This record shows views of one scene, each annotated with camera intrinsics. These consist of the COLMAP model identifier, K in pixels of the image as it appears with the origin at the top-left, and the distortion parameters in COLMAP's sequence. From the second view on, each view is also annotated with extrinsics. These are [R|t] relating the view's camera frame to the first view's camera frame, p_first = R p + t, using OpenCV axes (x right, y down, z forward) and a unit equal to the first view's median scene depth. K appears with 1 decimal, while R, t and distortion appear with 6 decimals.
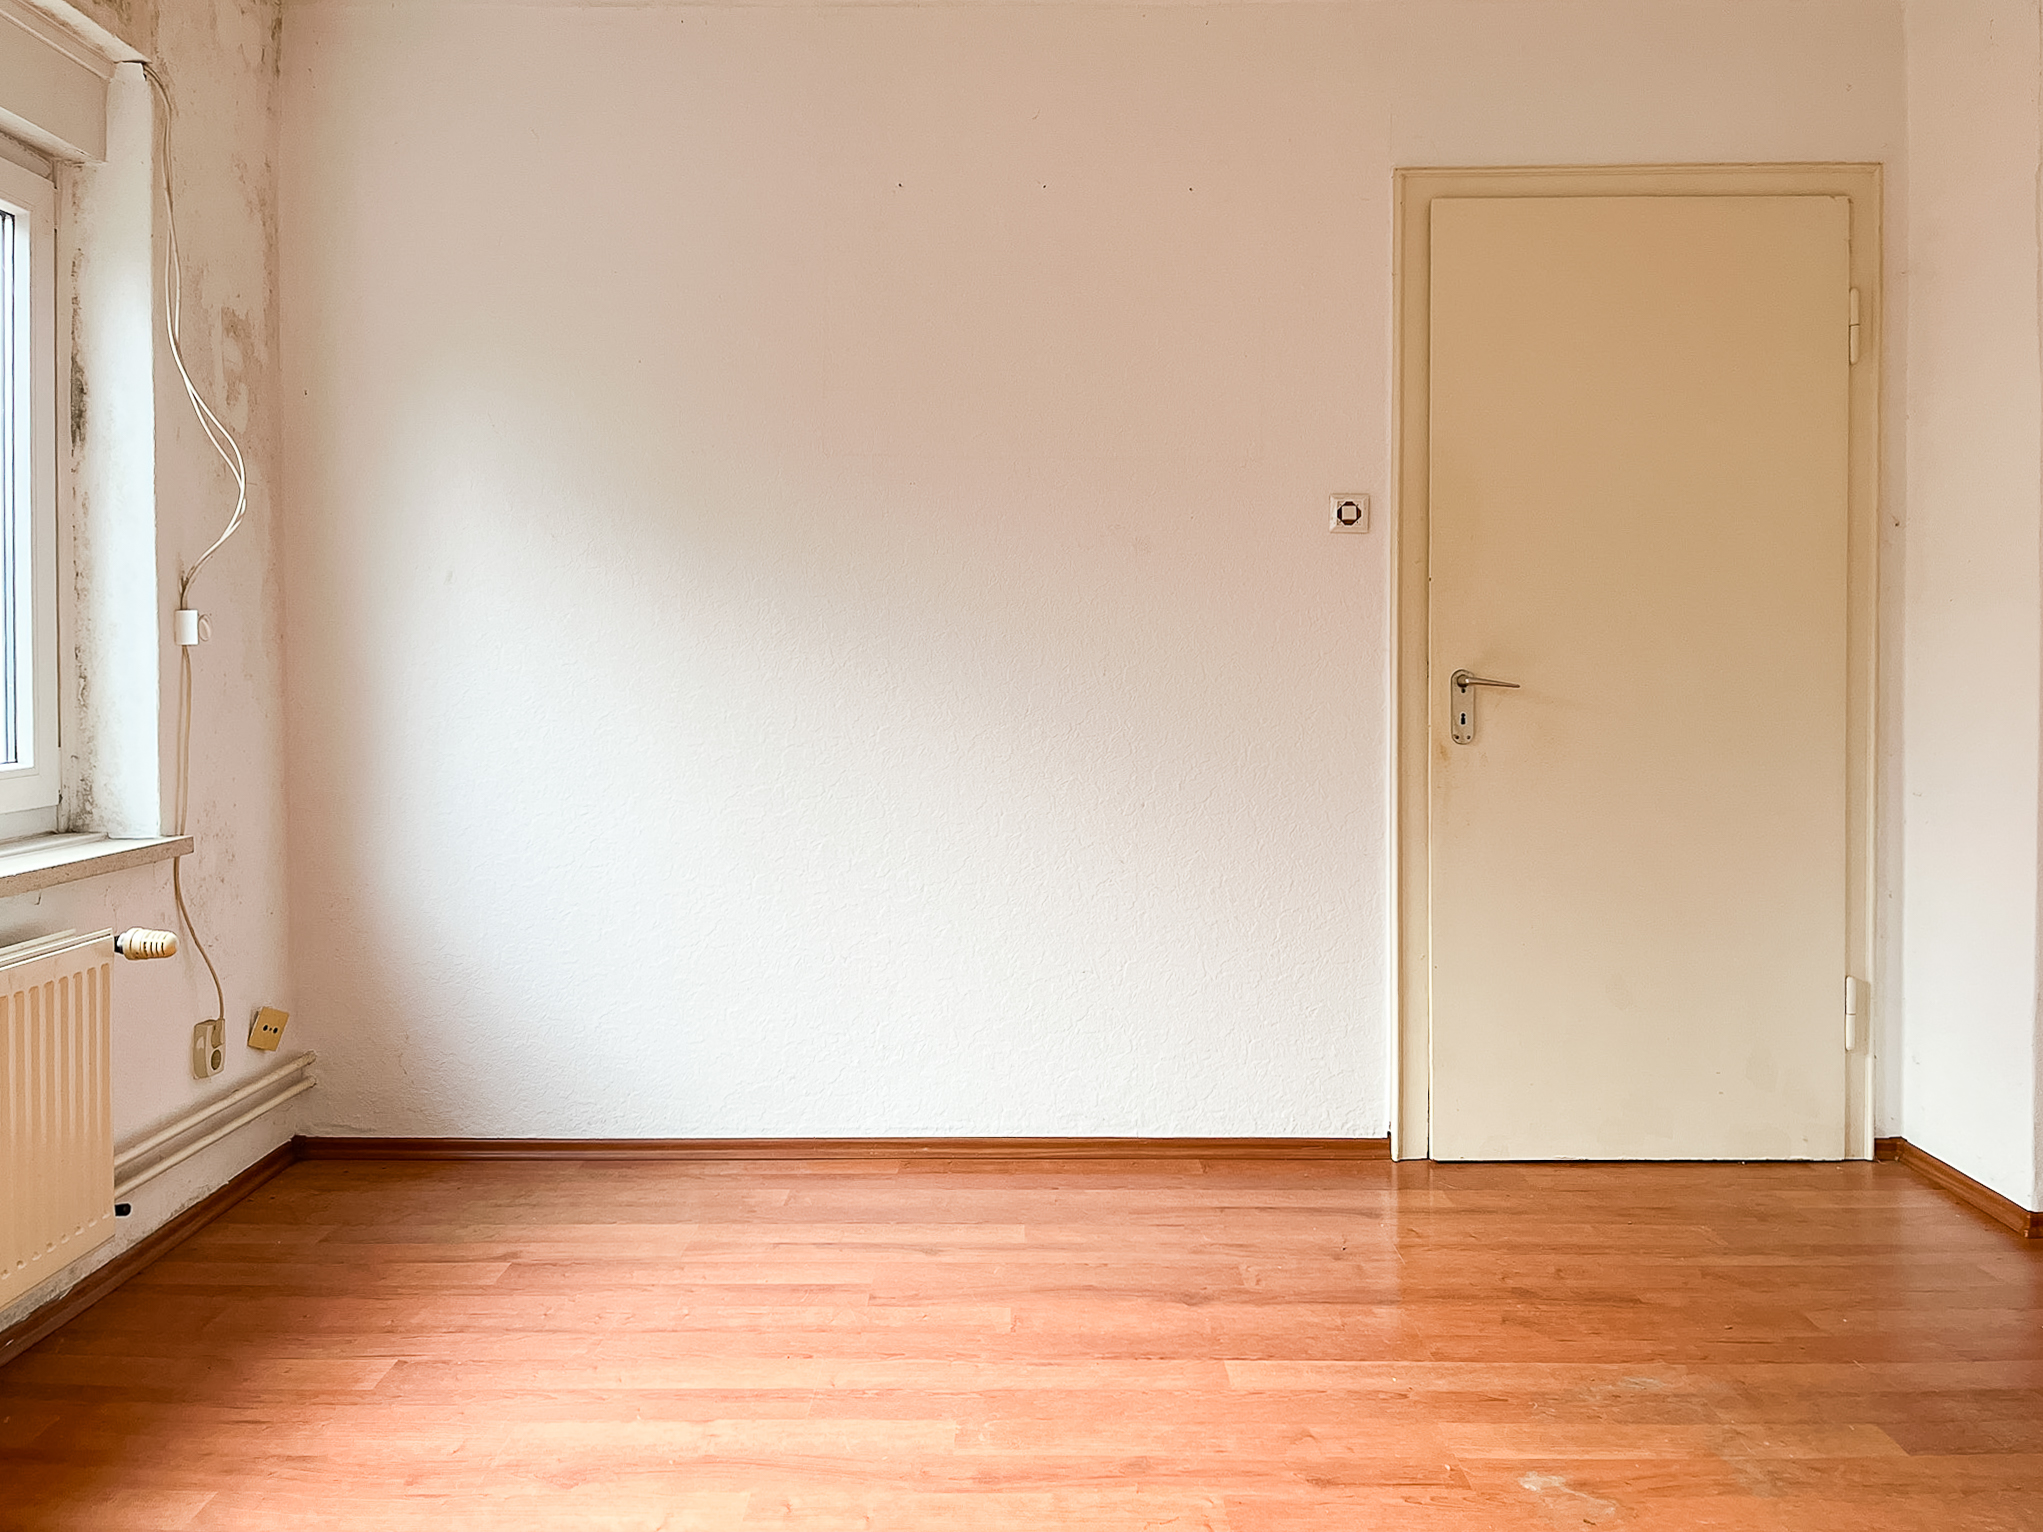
lens RADIAL K [[1577.0, 0, 1023.2], [0, 1577.0, 688.8], [0, 0, 1]] dist [0.005336, -0.005172]
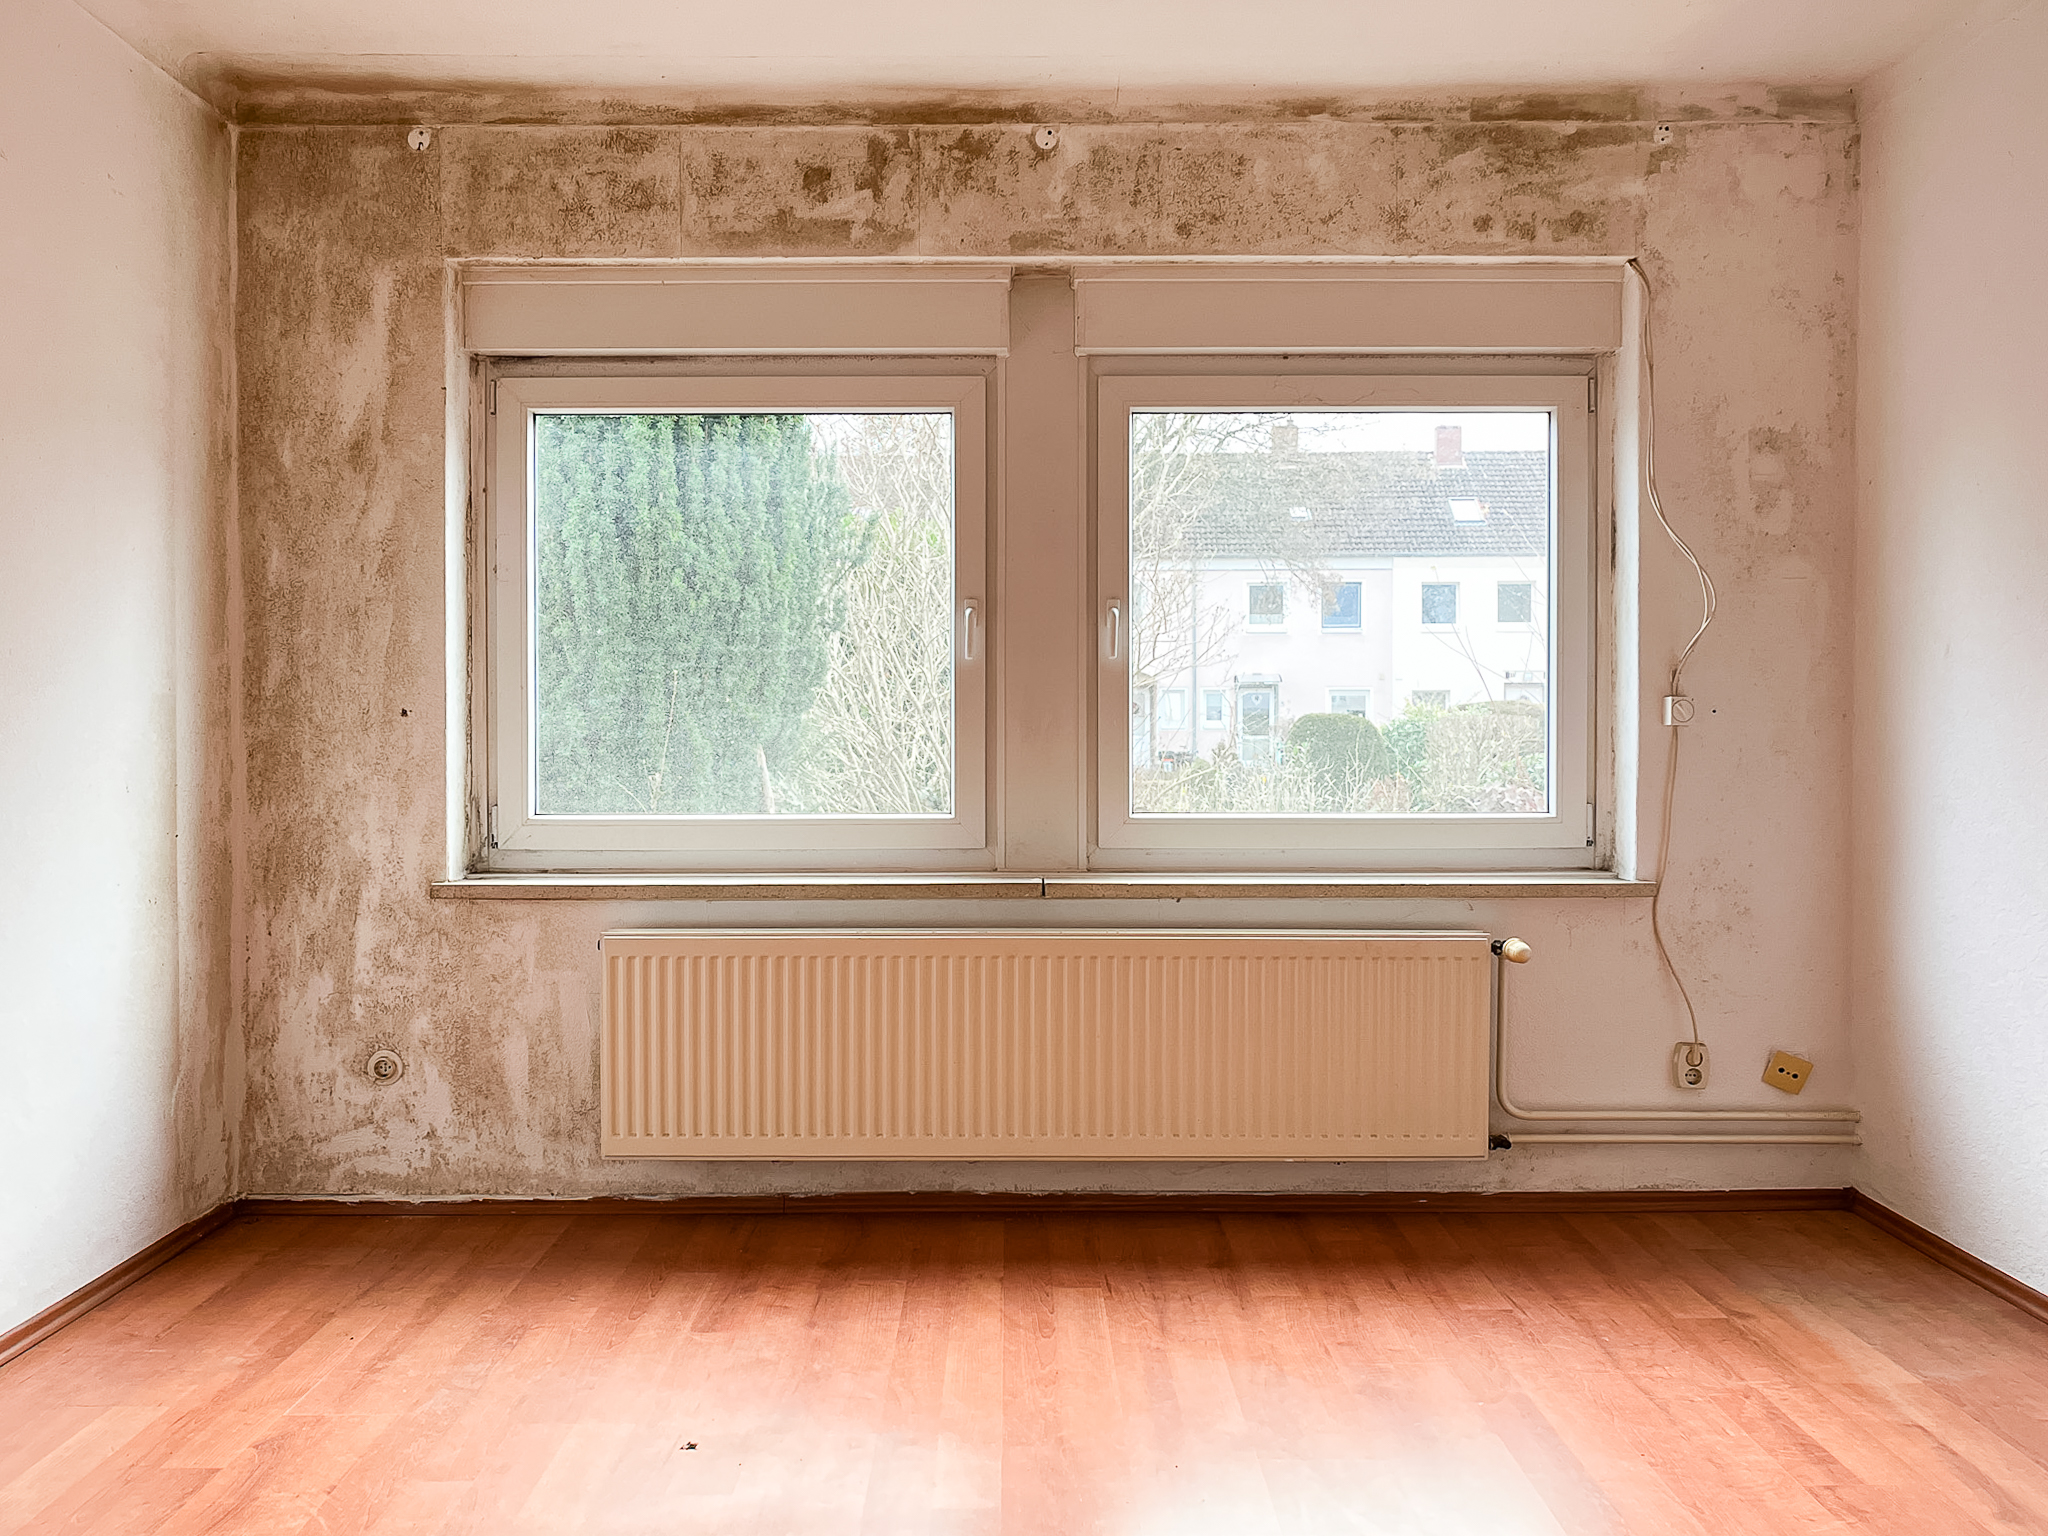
lens RADIAL K [[1548.6, 0, 1024.0], [0, 1548.6, 768.0], [0, 0, 1]] dist [0.001557, -0.001335]
pose [[0.010055, 0.017203, -0.999801, 0.677561], [-0.019866, 0.999658, 0.017001, -0.005593], [0.999752, 0.019691, 0.010394, 0.515278]]
